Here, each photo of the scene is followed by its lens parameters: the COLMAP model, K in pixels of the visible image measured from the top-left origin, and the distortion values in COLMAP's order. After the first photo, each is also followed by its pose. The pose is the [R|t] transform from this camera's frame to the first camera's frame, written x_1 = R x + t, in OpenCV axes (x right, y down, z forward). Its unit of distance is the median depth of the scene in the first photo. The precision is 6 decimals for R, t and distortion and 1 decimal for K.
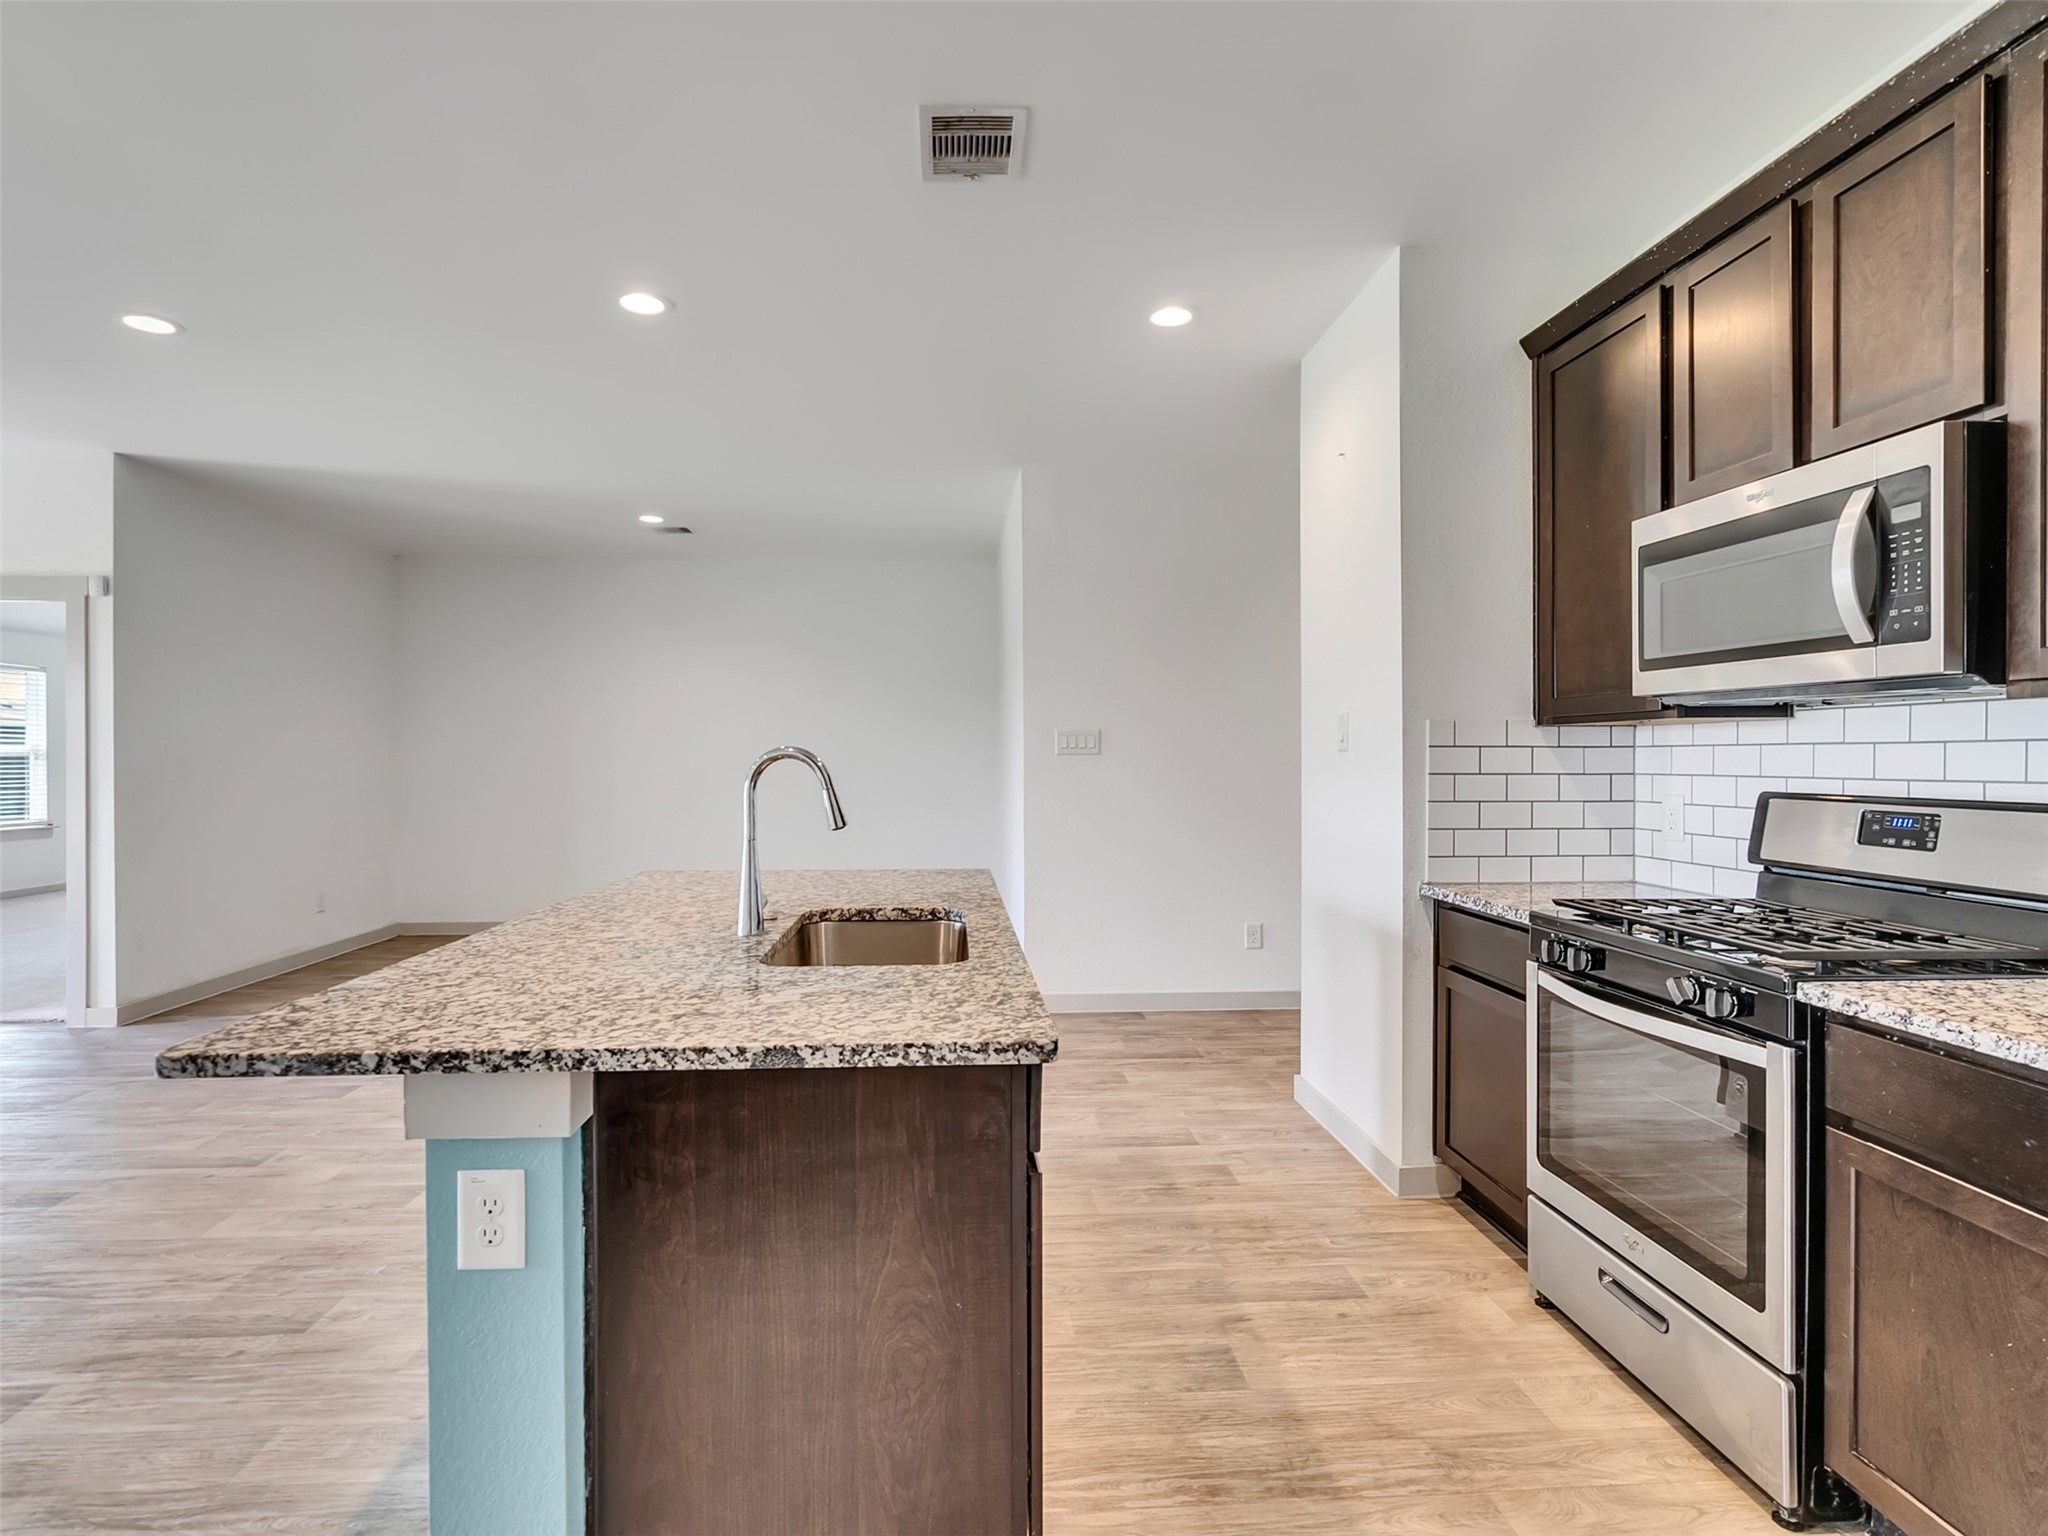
lens RADIAL K [[1044.4, 0, 1007.5], [0, 1044.4, 764.1], [0, 0, 1]] dist [-0.005656, 0.002186]
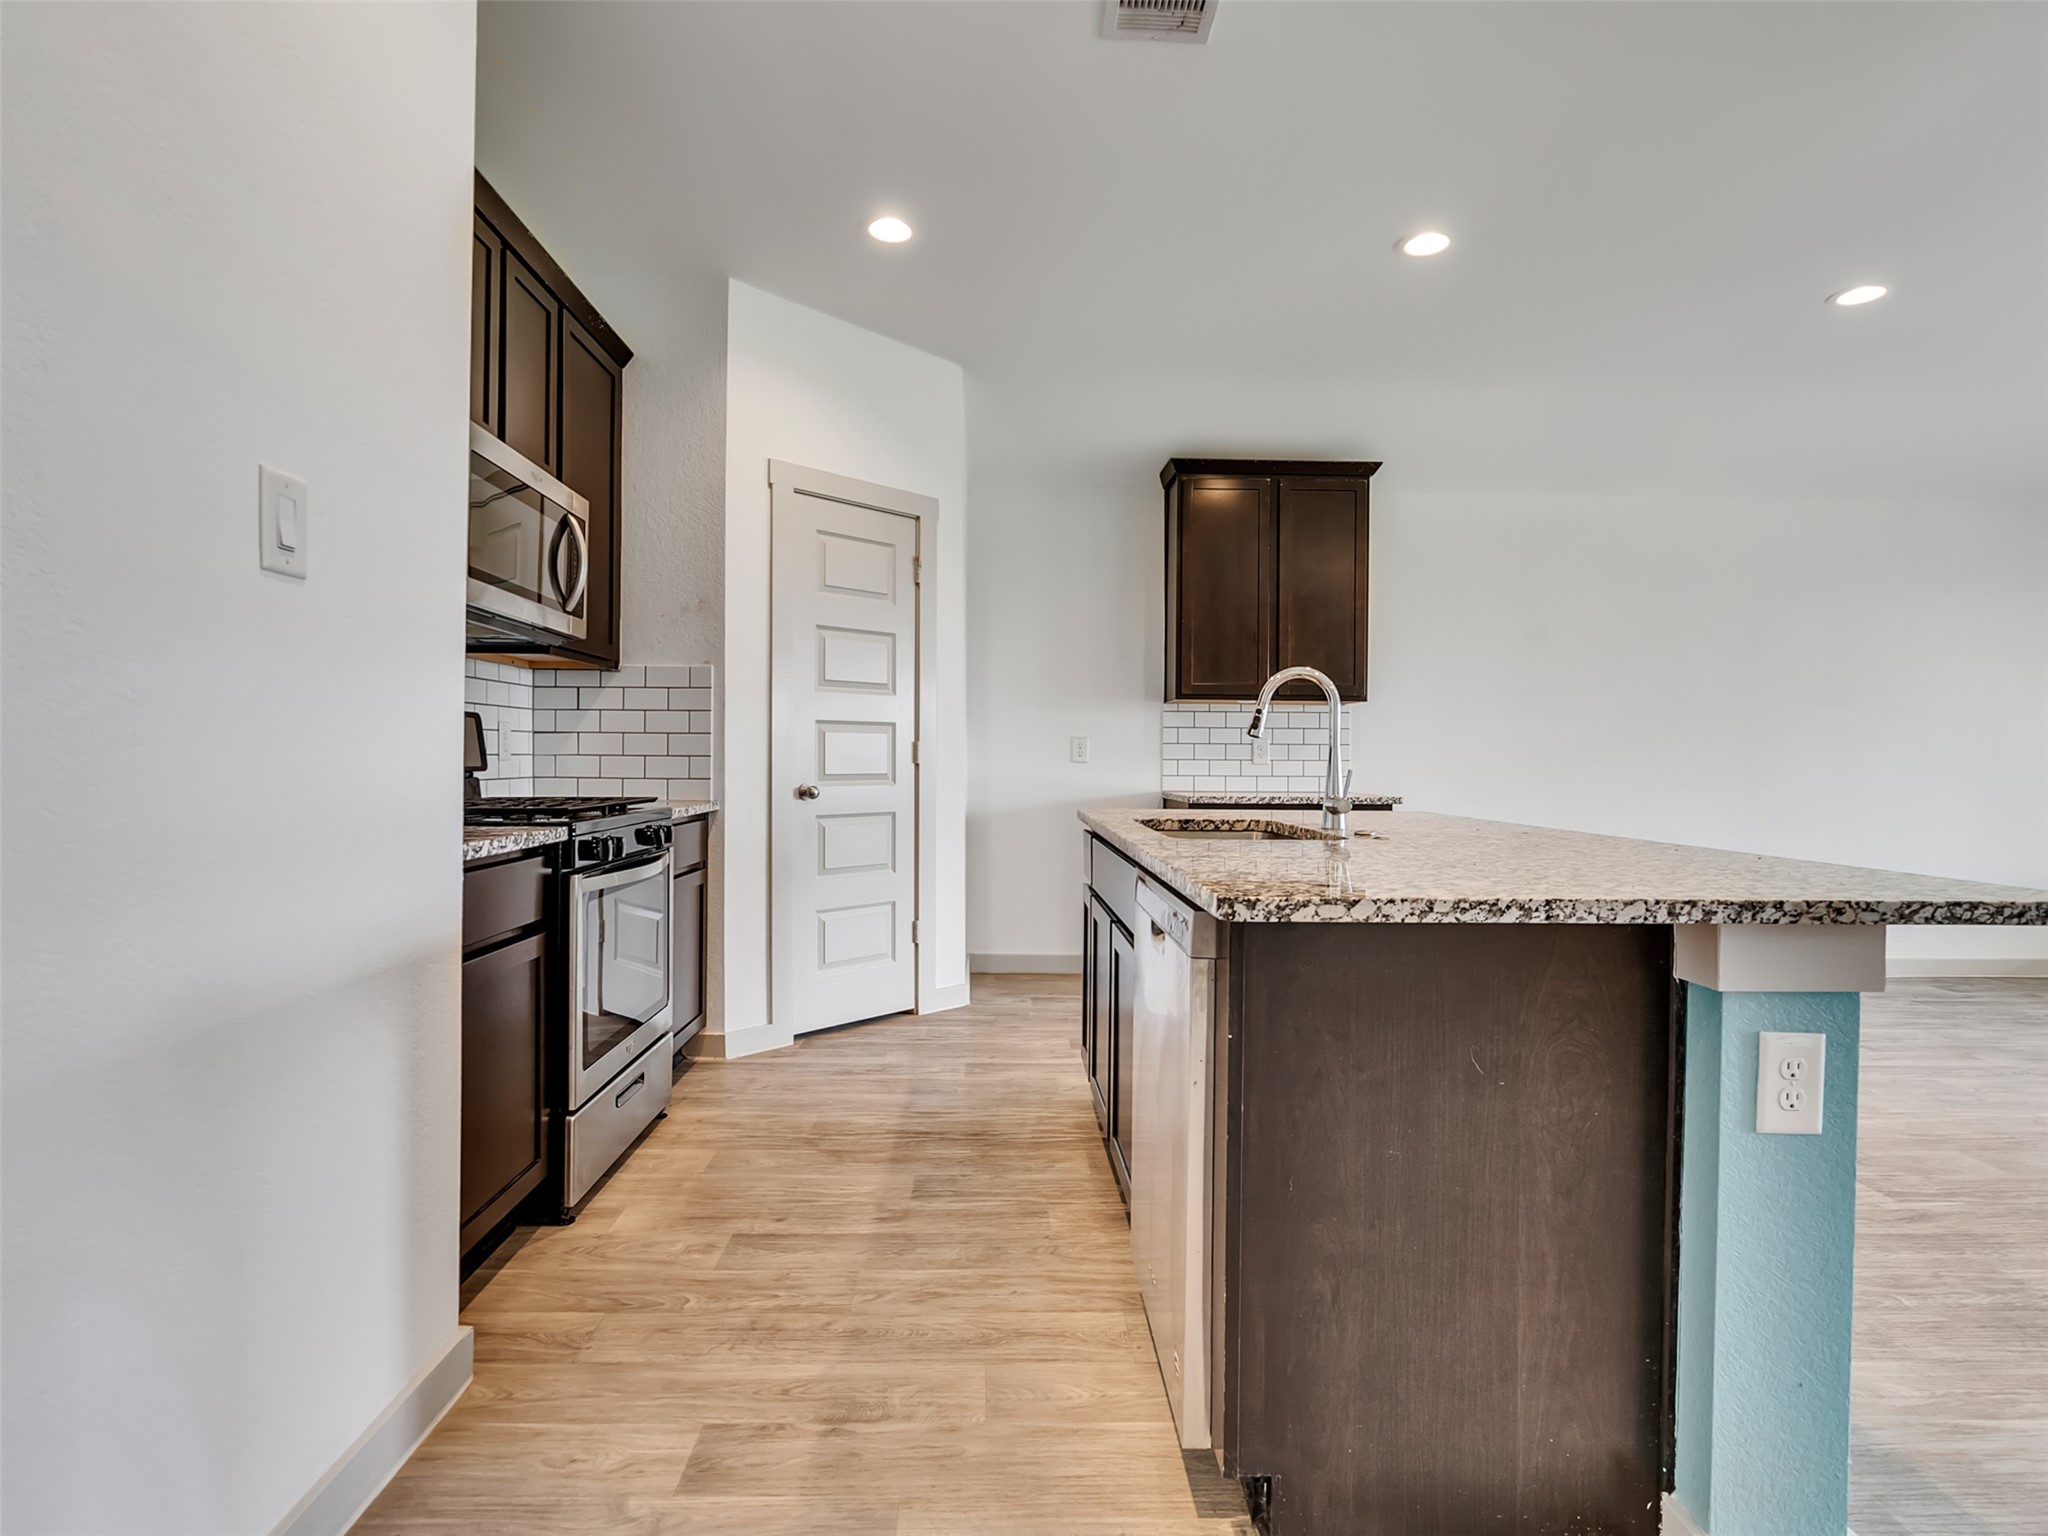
lens RADIAL K [[1044.4, 0, 1007.6], [0, 1044.4, 763.7], [0, 0, 1]] dist [-0.005656, 0.002186]
pose [[-0.999002, -0.007650, 0.044001, 0.058350], [-0.007175, 0.999914, 0.010950, 0.072106], [-0.044081, 0.010623, -0.998971, 1.943588]]
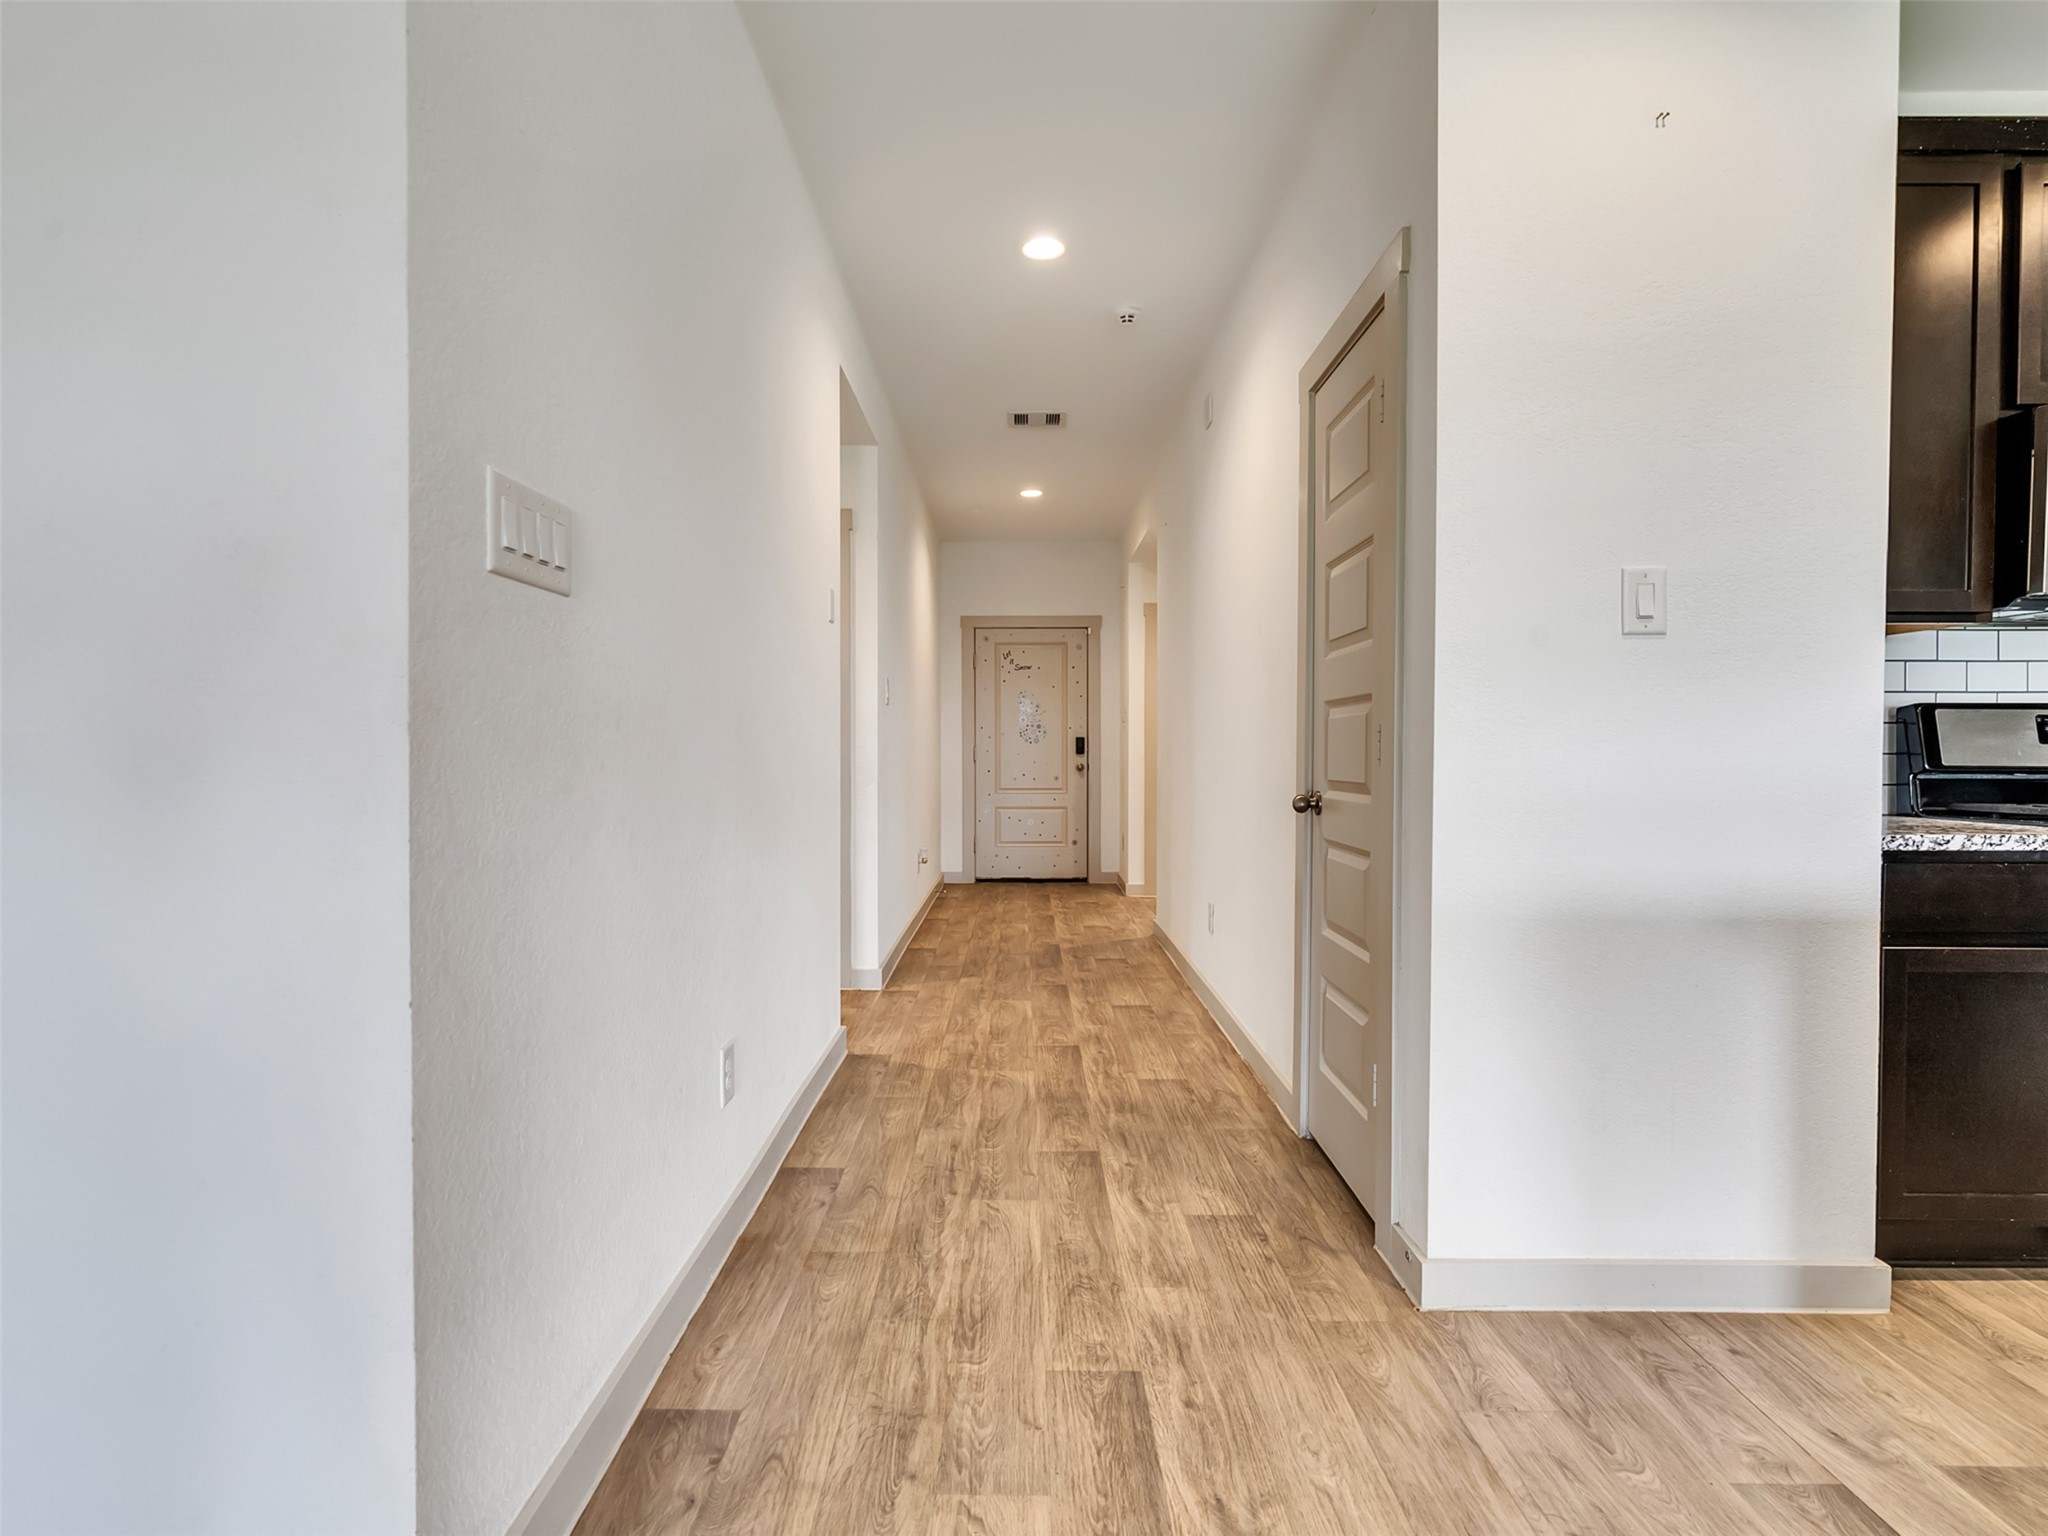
lens RADIAL K [[1051.8, 0, 1008.8], [0, 1051.8, 759.8], [0, 0, 1]] dist [-0.001748, -0.000155]
pose [[0.074389, -0.007532, 0.997201, -0.403175], [0.003187, 0.999968, 0.007316, 0.073805], [-0.997224, 0.002634, 0.074411, 1.858002]]
